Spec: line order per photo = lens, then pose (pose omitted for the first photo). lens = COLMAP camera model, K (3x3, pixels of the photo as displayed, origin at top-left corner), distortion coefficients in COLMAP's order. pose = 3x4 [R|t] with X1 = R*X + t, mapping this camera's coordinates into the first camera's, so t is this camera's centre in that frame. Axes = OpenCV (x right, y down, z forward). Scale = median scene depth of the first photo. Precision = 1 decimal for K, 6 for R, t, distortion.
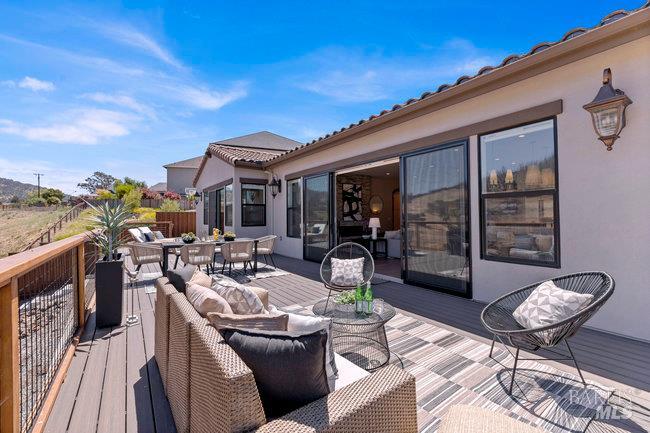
lens RADIAL K [[272.5, 0, 316.9], [0, 272.5, 217.3], [0, 0, 1]] dist [0.003230, 0.000130]
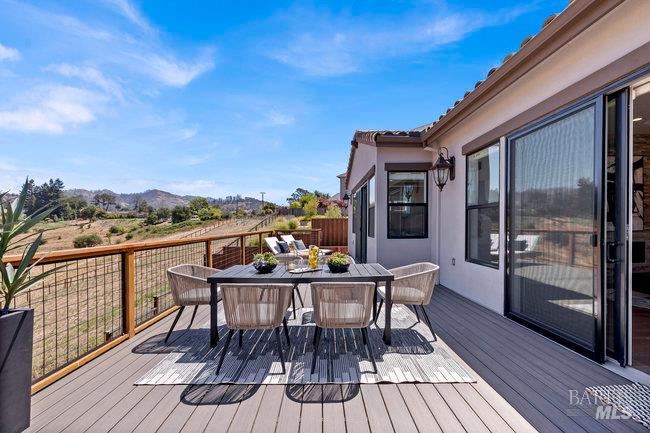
lens RADIAL K [[272.5, 0, 324.9], [0, 272.5, 227.0], [0, 0, 1]] dist [0.003230, 0.000130]
pose [[0.831662, 0.005939, -0.555250, -0.040663], [0.000199, 0.999940, 0.010994, -0.000432], [0.555282, -0.009254, 0.831611, 0.378243]]
